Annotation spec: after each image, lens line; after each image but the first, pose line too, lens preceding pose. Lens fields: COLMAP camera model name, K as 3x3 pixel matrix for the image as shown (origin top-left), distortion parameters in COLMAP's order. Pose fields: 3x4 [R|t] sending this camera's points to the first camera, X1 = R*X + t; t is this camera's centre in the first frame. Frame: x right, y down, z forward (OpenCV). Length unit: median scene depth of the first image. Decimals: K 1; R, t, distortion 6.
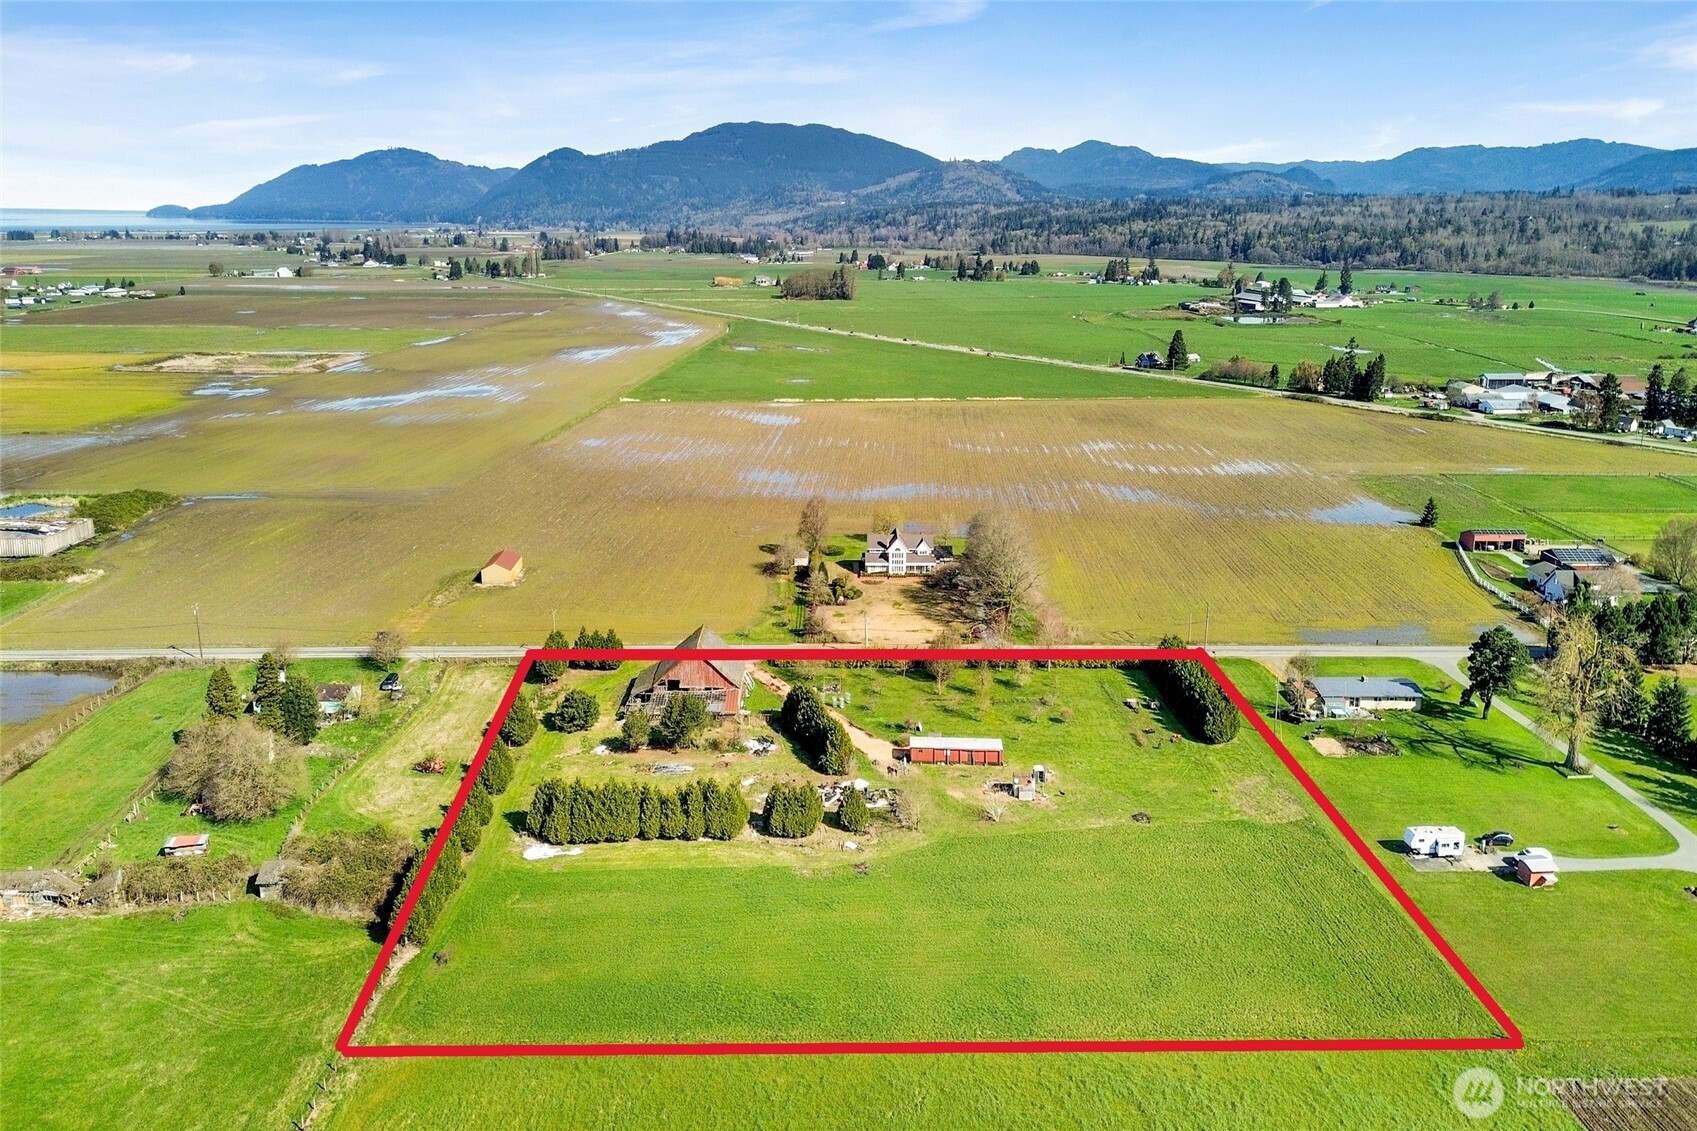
lens RADIAL K [[1190.7, 0, 845.9], [0, 1190.7, 560.1], [0, 0, 1]] dist [0.087193, -0.084138]
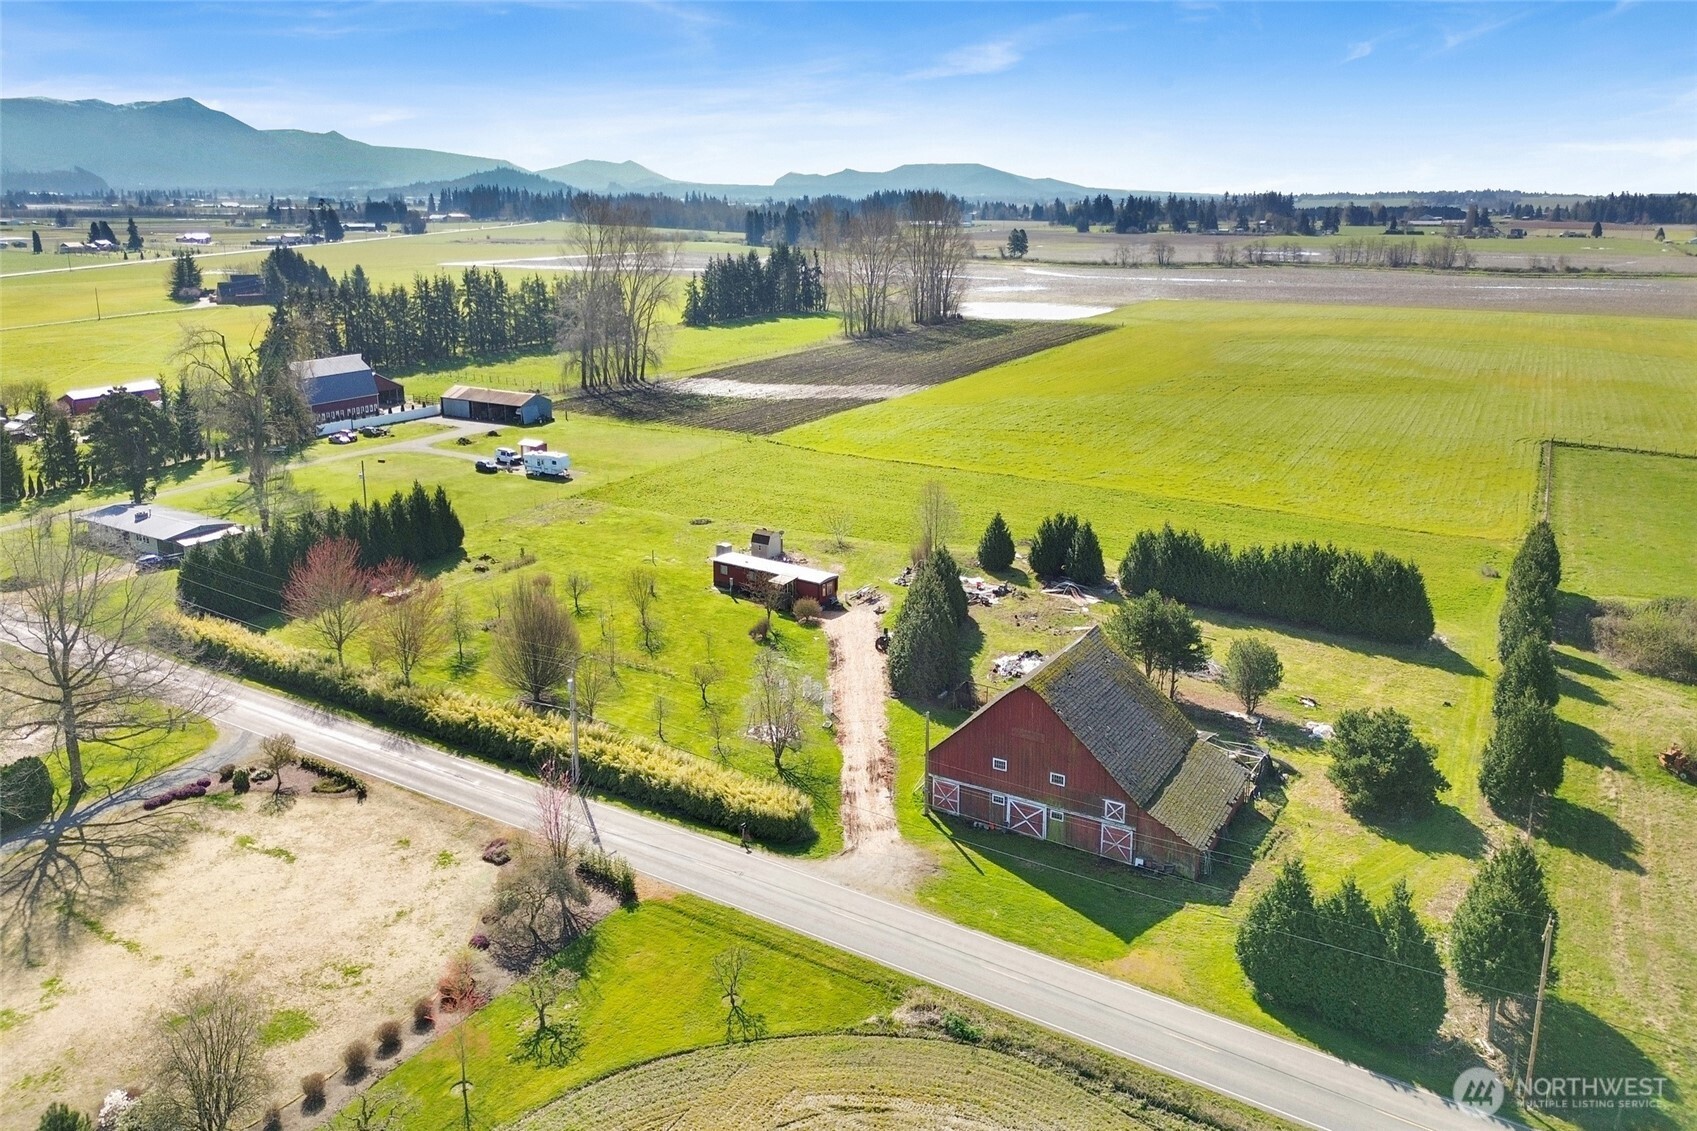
lens RADIAL K [[1190.7, 0, 845.9], [0, 1190.7, 560.1], [0, 0, 1]] dist [0.087193, -0.084138]
pose [[-0.851829, -0.156200, 0.499989, -0.131166], [0.141929, 0.849977, 0.507341, -0.088771], [-0.504226, 0.503131, -0.701866, 0.673600]]
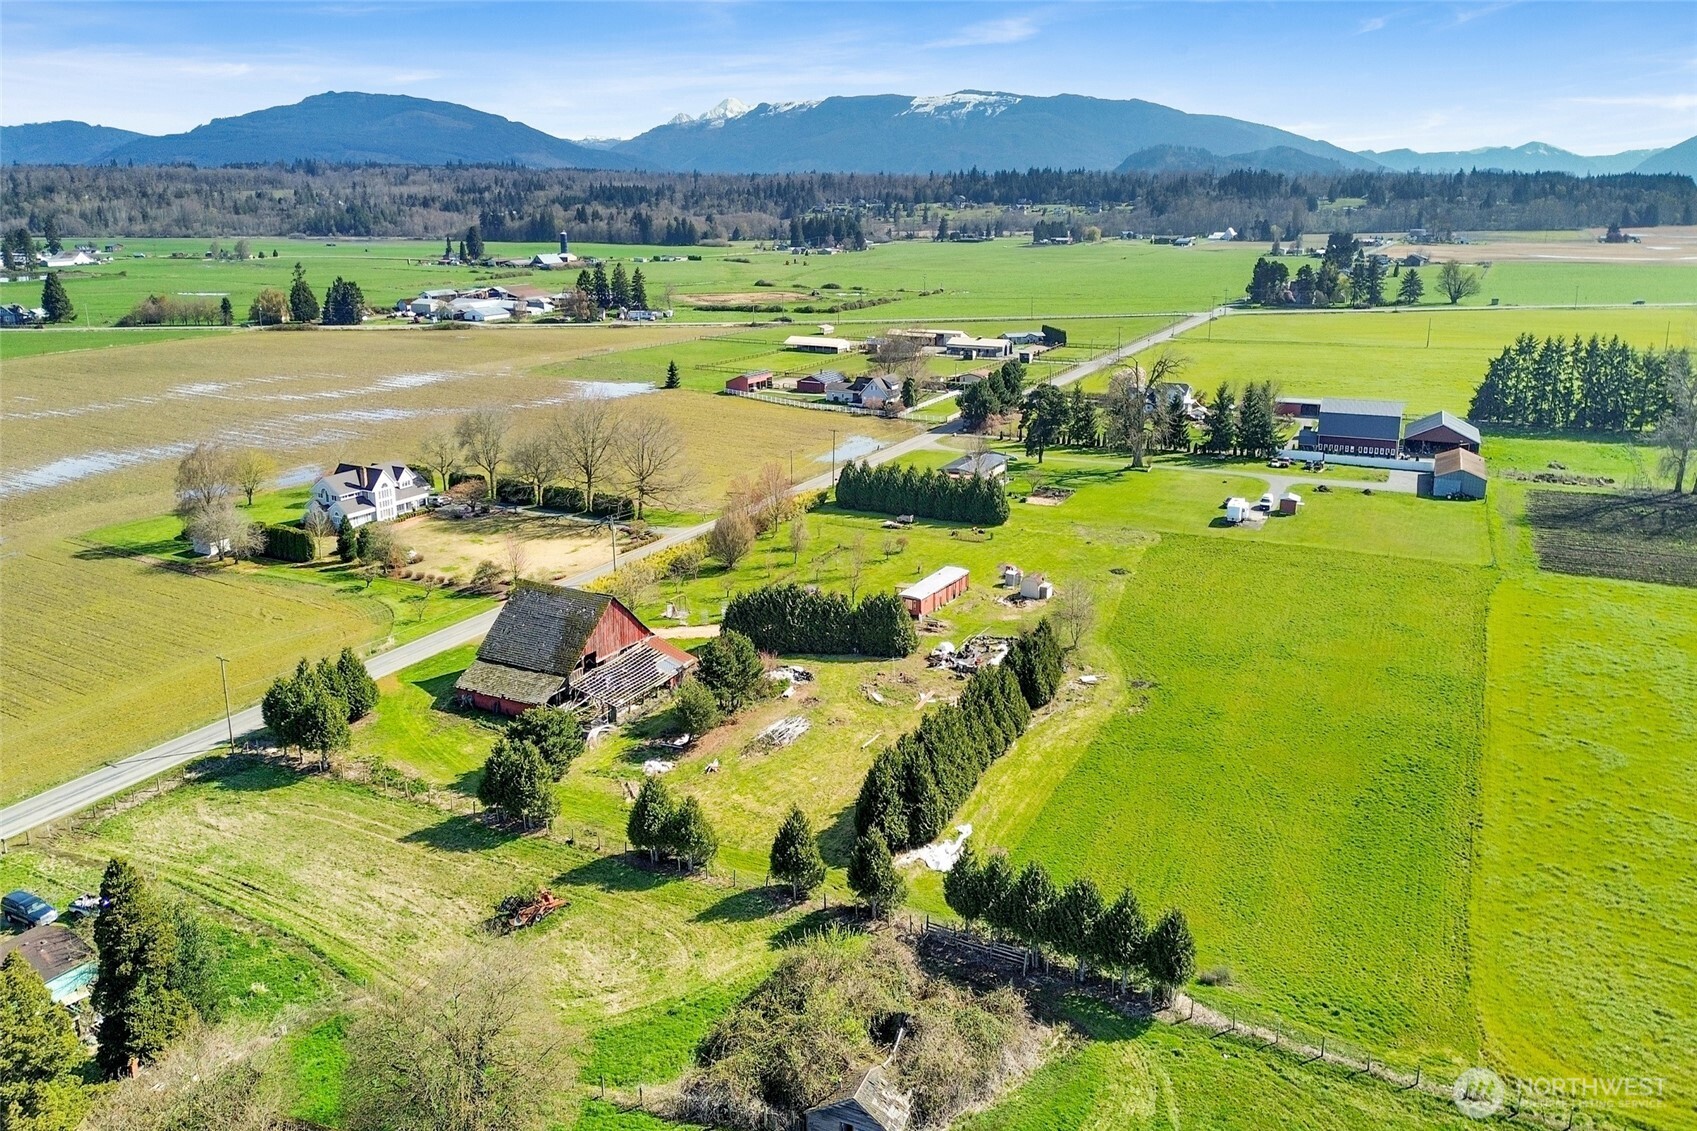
lens RADIAL K [[1185.2, 0, 845.8], [0, 1185.2, 559.7], [0, 0, 1]] dist [0.086130, -0.081438]
pose [[0.473568, -0.260070, 0.841485, -0.304822], [0.250716, 0.955690, 0.154269, -0.005346], [-0.844319, 0.137917, 0.517788, 0.279915]]
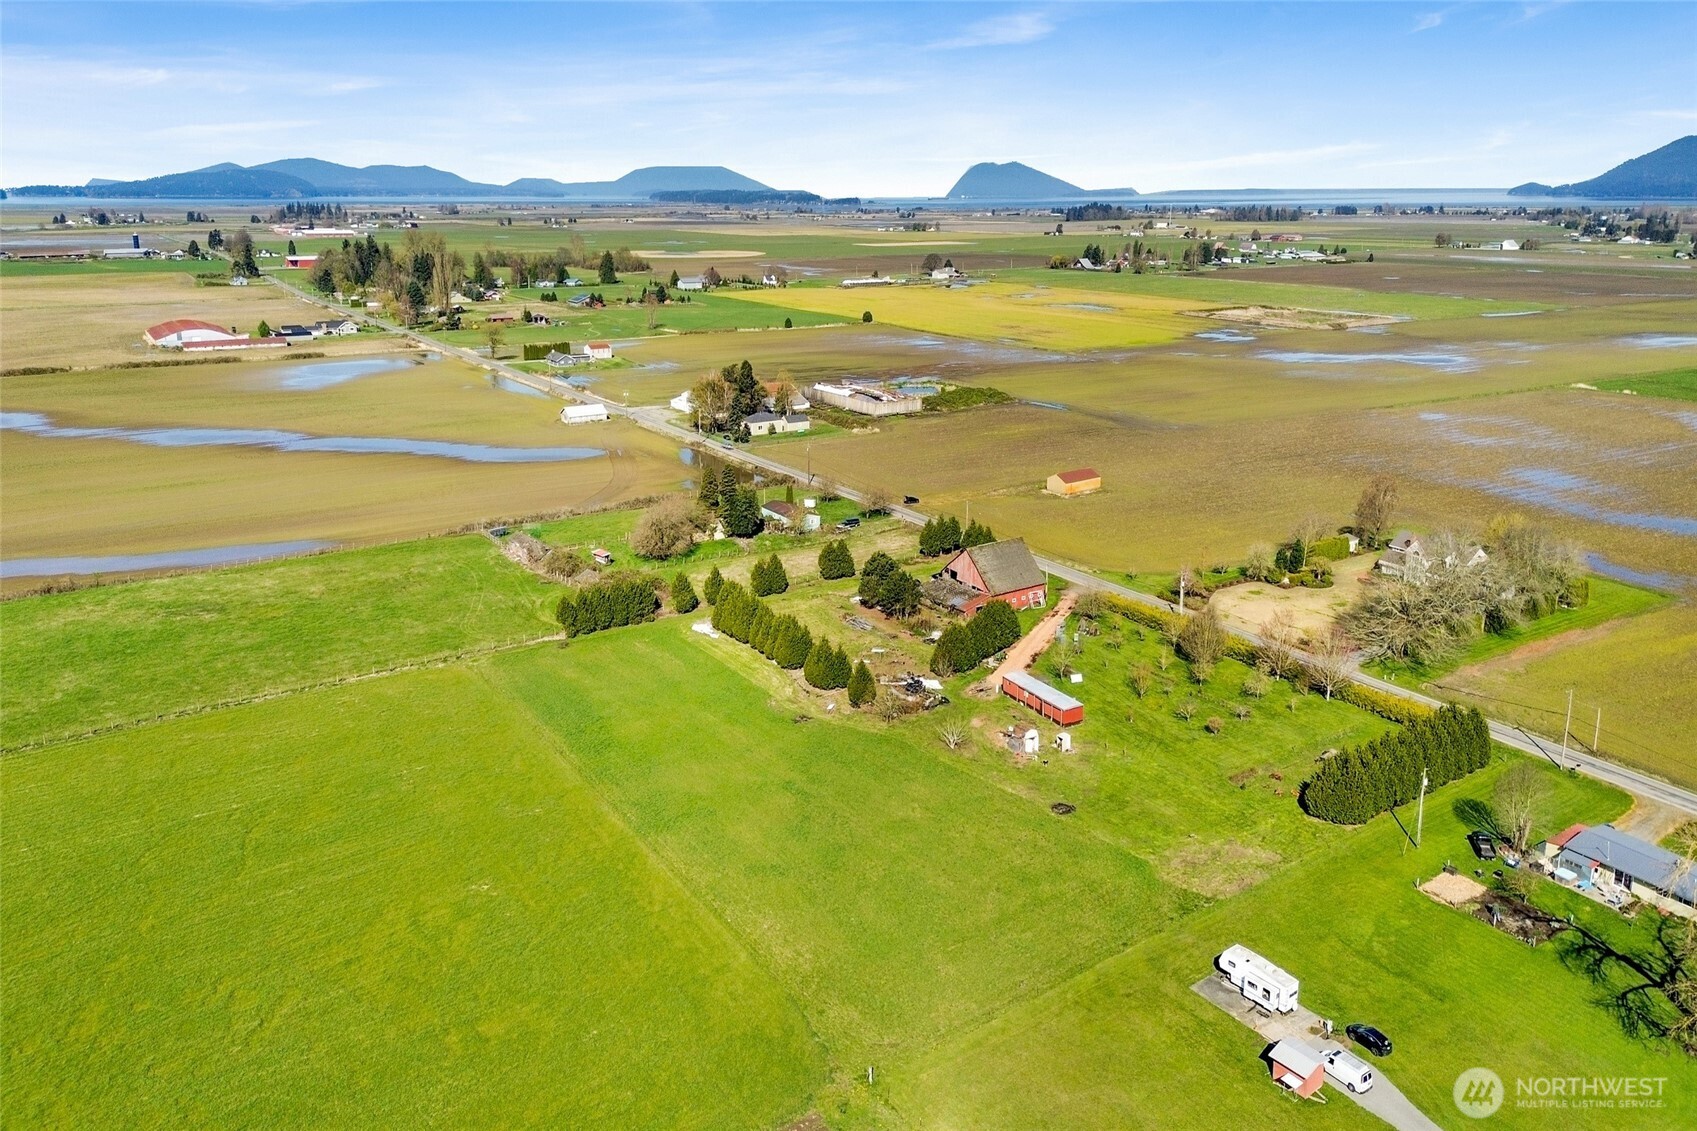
lens RADIAL K [[1190.7, 0, 845.9], [0, 1190.7, 560.1], [0, 0, 1]] dist [0.087193, -0.084138]
pose [[0.543935, 0.248048, -0.801628, 0.343041], [-0.235294, 0.962072, 0.138038, -0.018452], [0.805464, 0.113534, 0.581668, 0.143592]]
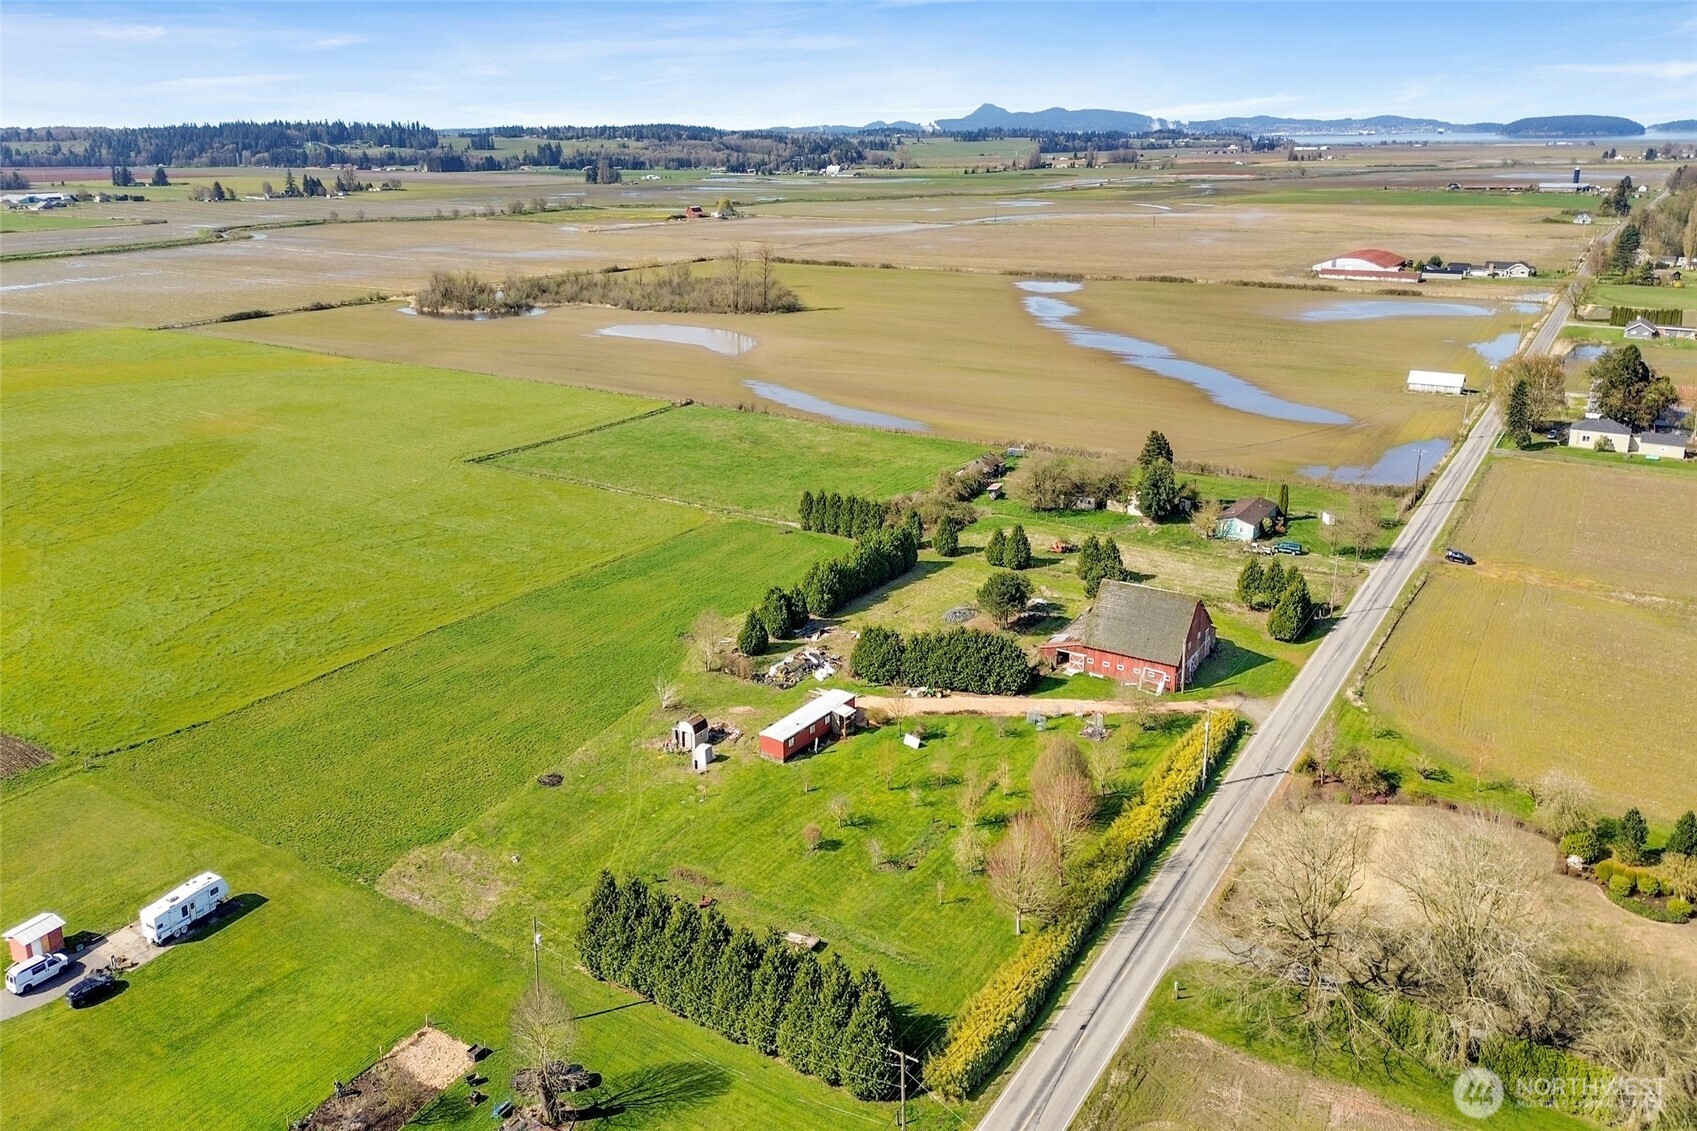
lens RADIAL K [[1197.7, 0, 846.7], [0, 1197.7, 565.7], [0, 0, 1]] dist [0.084120, -0.078941]
pose [[-0.550919, 0.286054, -0.784003, 0.305428], [-0.225489, 0.853462, 0.469848, -0.138596], [0.803519, 0.435632, -0.405687, 0.597300]]
